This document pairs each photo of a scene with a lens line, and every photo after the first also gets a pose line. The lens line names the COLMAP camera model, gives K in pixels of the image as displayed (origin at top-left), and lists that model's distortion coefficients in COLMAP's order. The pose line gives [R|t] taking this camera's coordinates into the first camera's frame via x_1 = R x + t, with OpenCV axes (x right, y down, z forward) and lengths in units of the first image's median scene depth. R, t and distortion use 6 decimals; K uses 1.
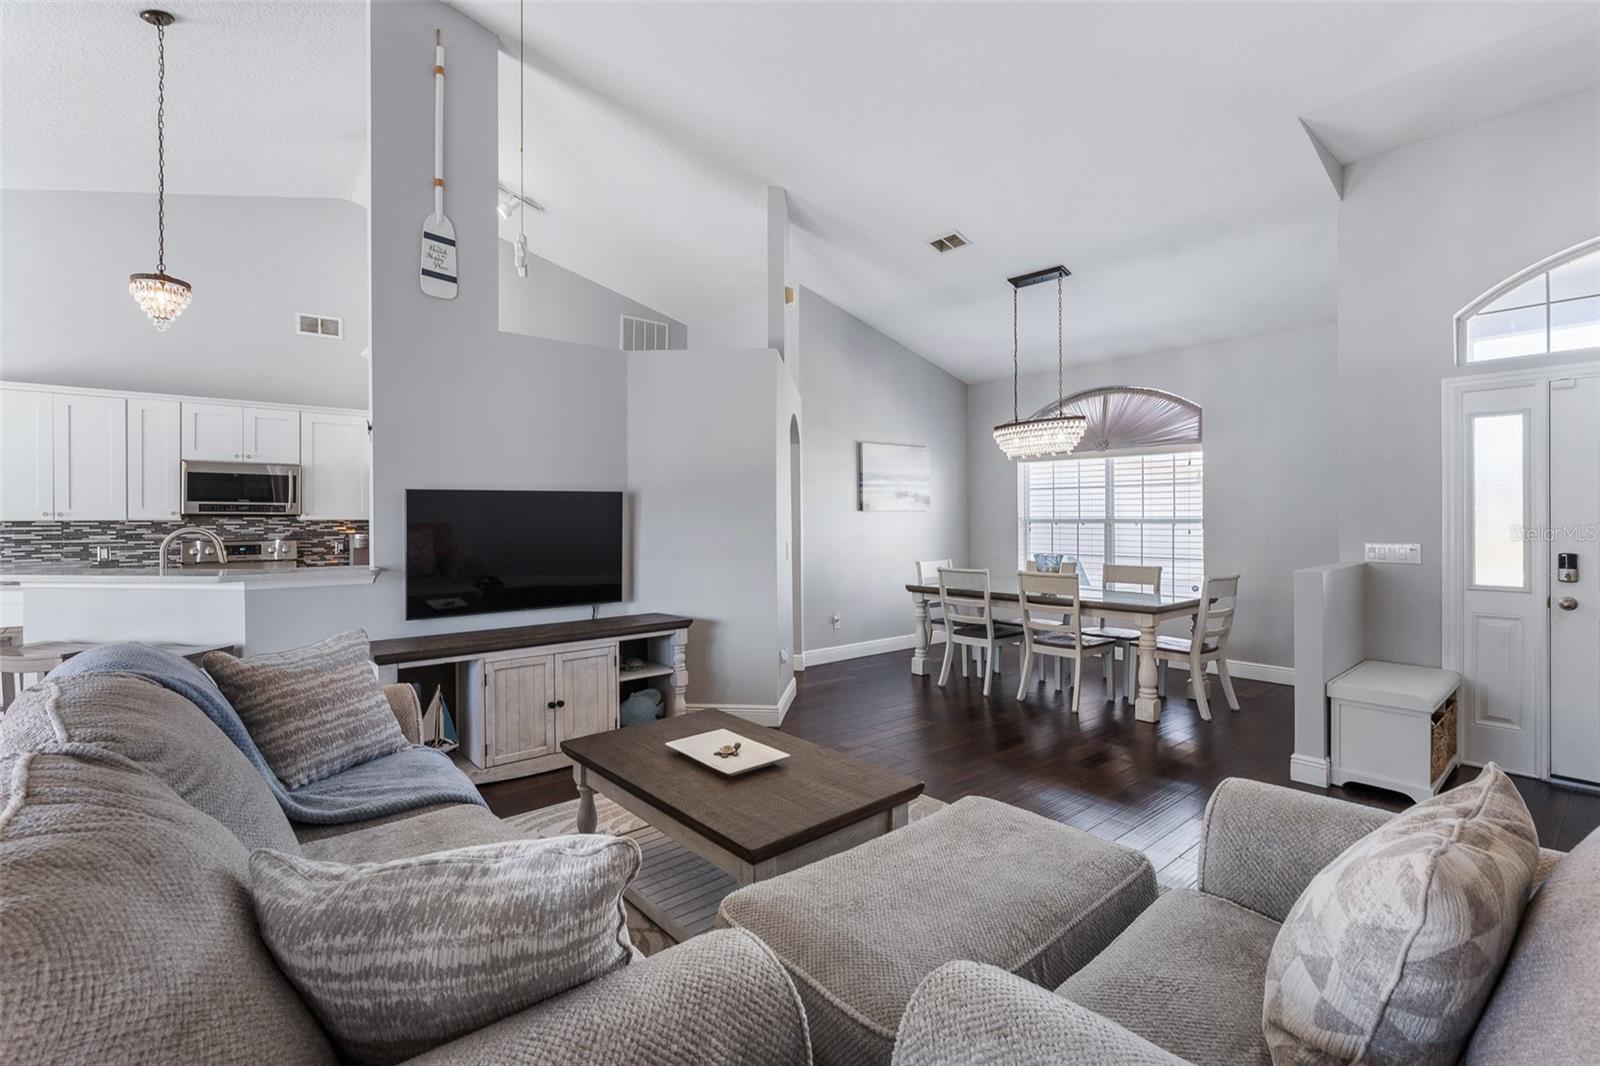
lens RADIAL K [[725.1, 0, 803.4], [0, 725.1, 529.3], [0, 0, 1]] dist [-0.007248, 0.001583]
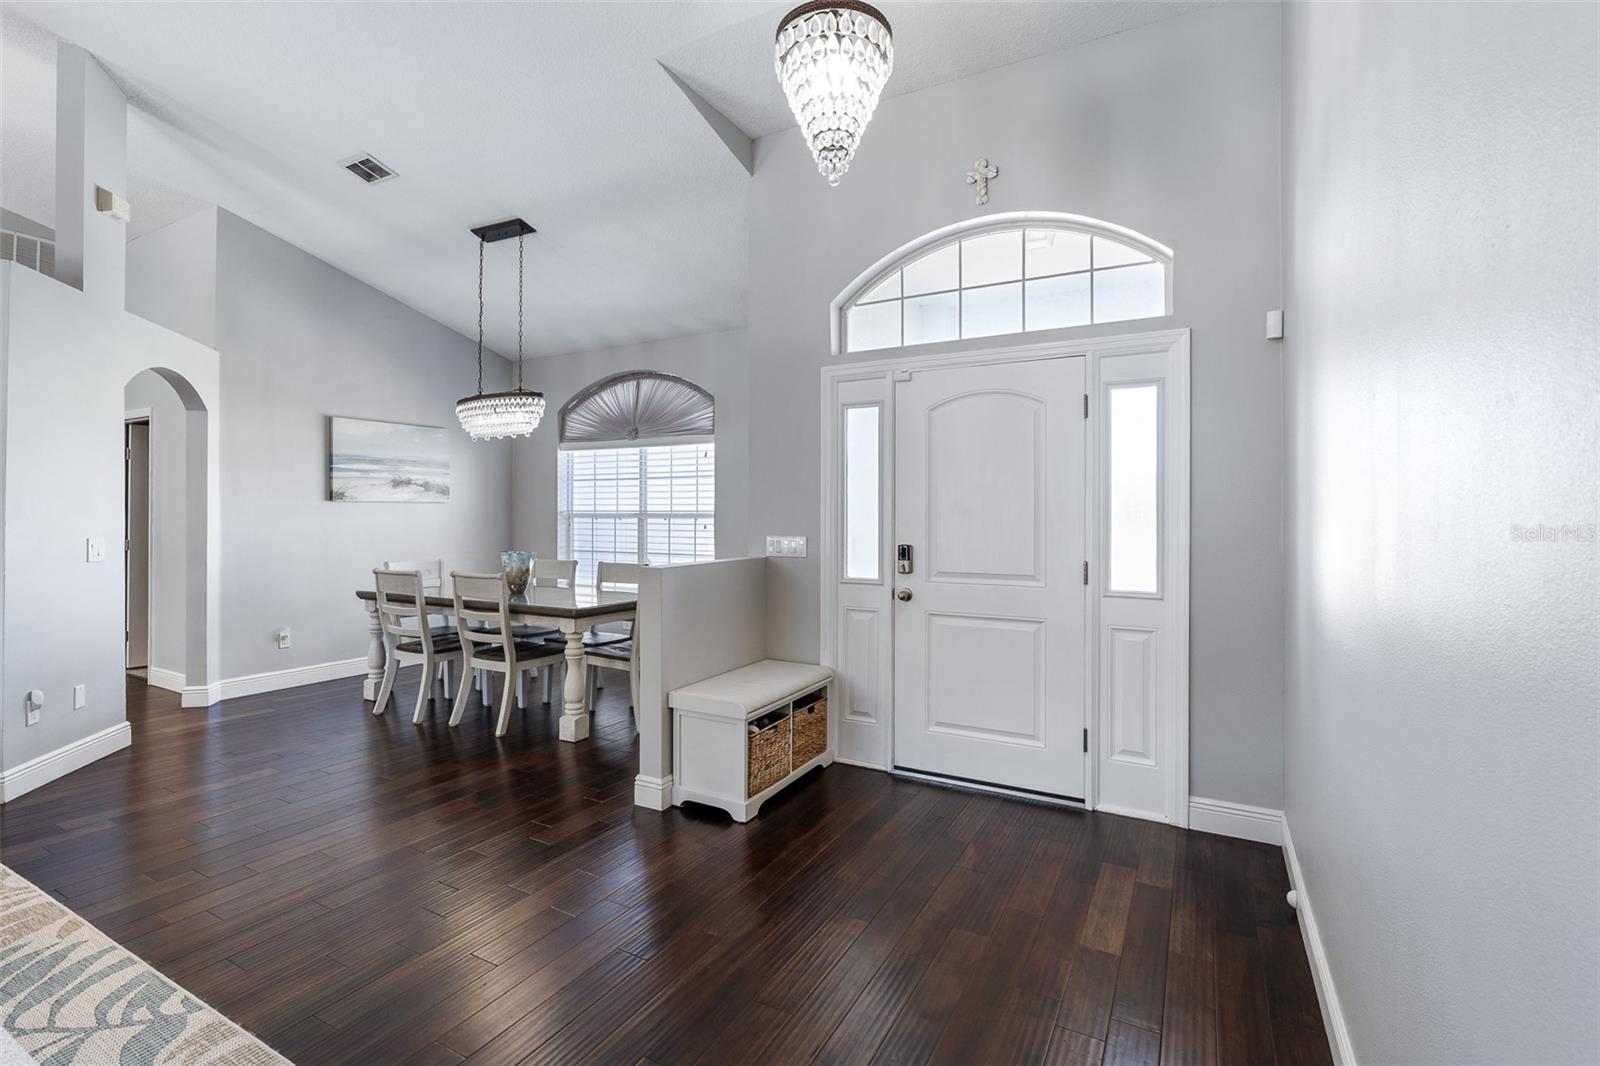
lens RADIAL K [[725.1, 0, 815.5], [0, 725.1, 524.0], [0, 0, 1]] dist [-0.007248, 0.001583]
pose [[0.934296, 0.003835, 0.356477, 0.350656], [-0.001444, 0.999975, -0.006971, 0.006719], [-0.356495, 0.005998, 0.934278, 0.059352]]
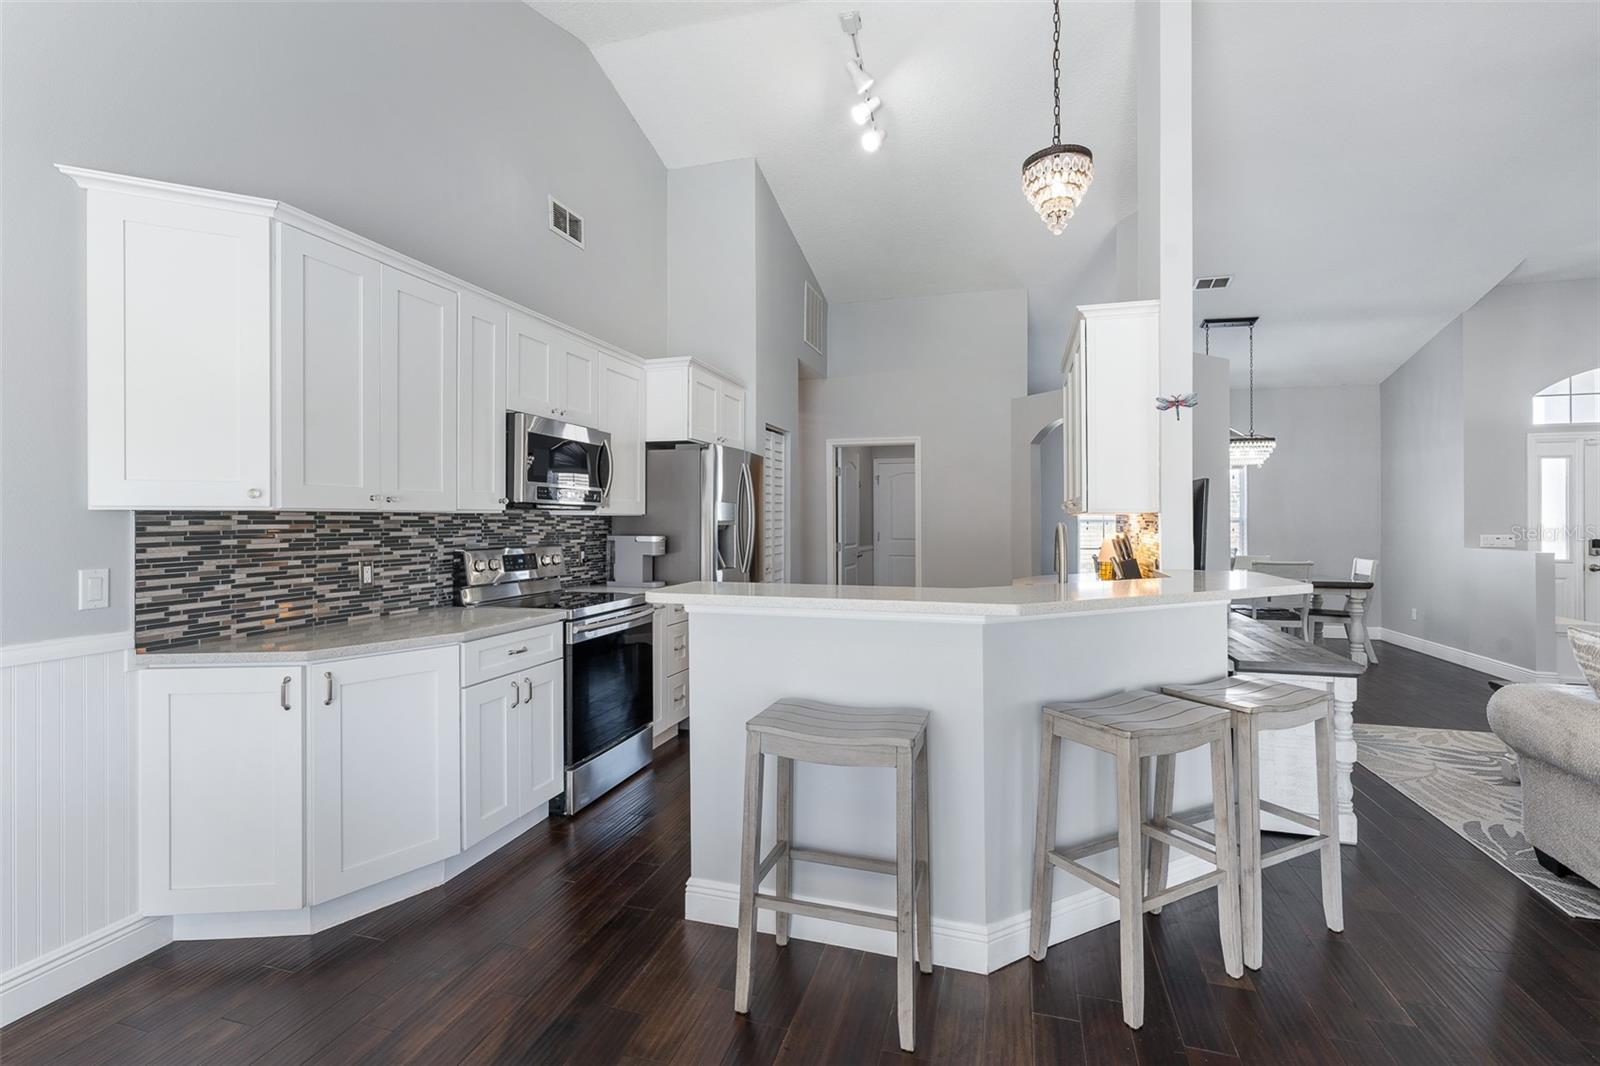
lens RADIAL K [[725.1, 0, 809.2], [0, 725.1, 522.7], [0, 0, 1]] dist [-0.007248, 0.001583]
pose [[0.837690, 0.002080, 0.546143, -0.908476], [0.005043, 0.999921, -0.011544, 0.003190], [-0.546123, 0.012425, 0.837613, 0.348200]]
